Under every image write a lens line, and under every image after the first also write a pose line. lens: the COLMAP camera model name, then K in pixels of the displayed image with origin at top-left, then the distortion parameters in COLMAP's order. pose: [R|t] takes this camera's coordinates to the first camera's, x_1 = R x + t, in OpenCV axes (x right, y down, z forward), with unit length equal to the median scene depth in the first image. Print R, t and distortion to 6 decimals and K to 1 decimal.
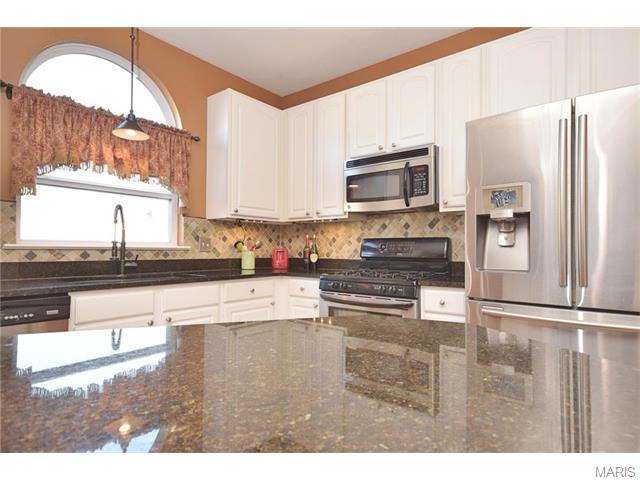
lens RADIAL K [[365.3, 0, 320.5], [0, 365.3, 243.4], [0, 0, 1]] dist [0.021476, 0.000356]
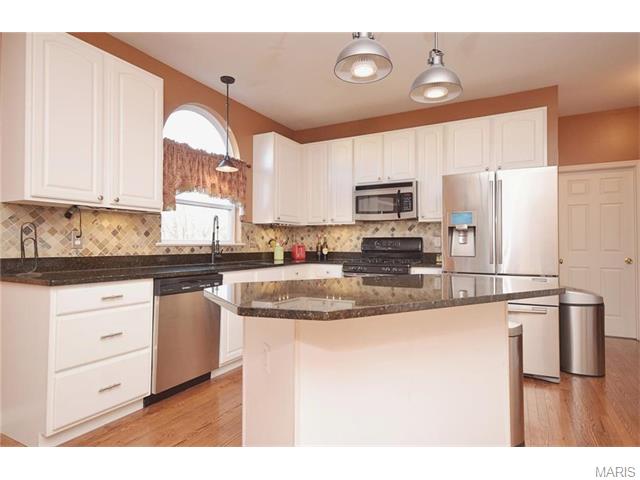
lens RADIAL K [[363.6, 0, 320.2], [0, 363.6, 238.2], [0, 0, 1]] dist [0.018740, -0.000091]
pose [[0.984596, -0.000861, 0.174844, -0.329231], [0.000787, 1.000000, 0.000493, -0.012739], [-0.174845, -0.000348, 0.984596, -0.431055]]
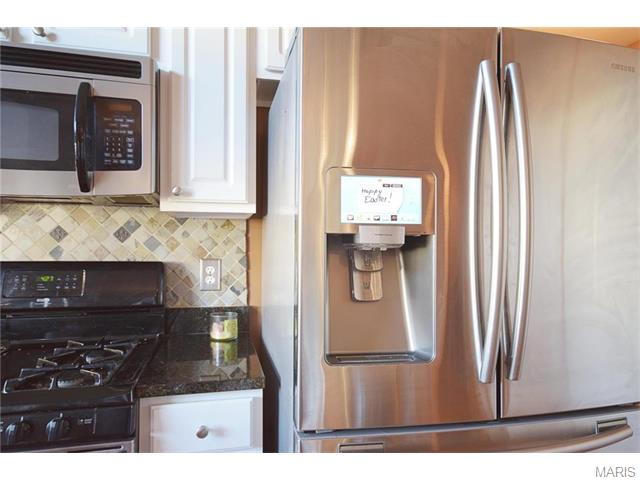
lens RADIAL K [[418.3, 0, 320.0], [0, 418.3, 240.0], [0, 0, 1]] dist [0.027296, 0.000073]
pose [[0.618988, 0.016967, 0.785217, 0.029285], [-0.015159, 0.999838, -0.009655, -0.040827], [-0.785254, -0.005926, 0.619146, 0.443161]]
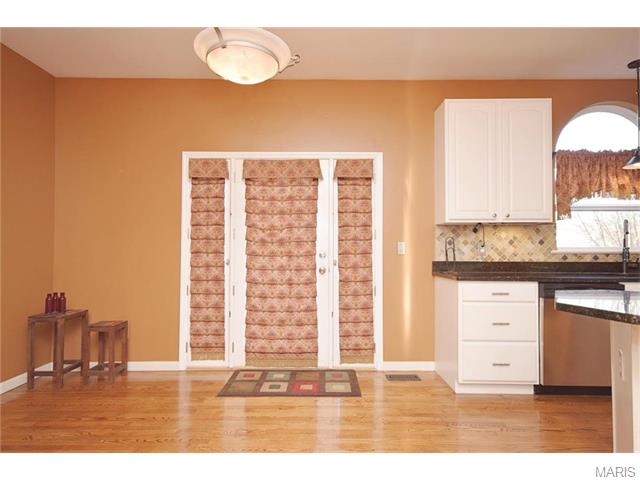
lens RADIAL K [[365.3, 0, 320.5], [0, 365.3, 243.4], [0, 0, 1]] dist [0.021476, 0.000356]
pose [[0.621227, -0.023389, -0.783282, -0.157308], [0.017271, 0.999720, -0.016154, -0.015289], [0.783440, -0.003493, 0.621457, -0.579422]]
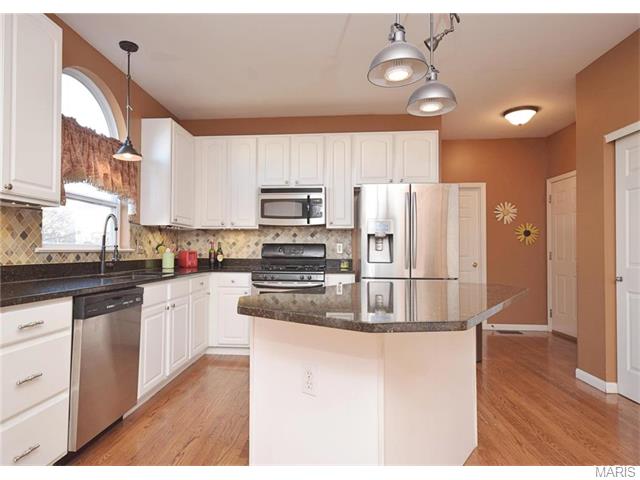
lens RADIAL K [[378.8, 0, 298.1], [0, 378.8, 245.1], [0, 0, 1]] dist [0.004166, 0.000831]
pose [[0.840532, 0.006449, 0.541724, -0.588609], [-0.009334, 0.999953, 0.002579, -0.012684], [-0.541682, -0.007225, 0.840553, -0.287293]]
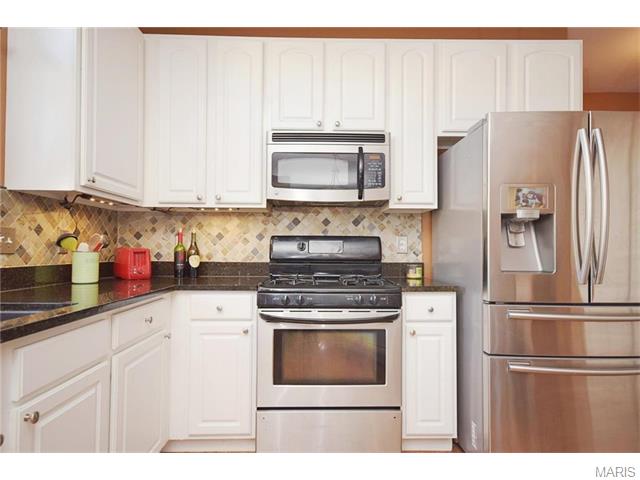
lens RADIAL K [[365.3, 0, 320.5], [0, 365.3, 243.4], [0, 0, 1]] dist [0.021476, 0.000356]
pose [[0.773428, 0.010174, 0.633802, -0.326936], [-0.012276, 0.999924, -0.001071, 0.003551], [-0.633765, -0.006953, 0.773494, 0.354070]]
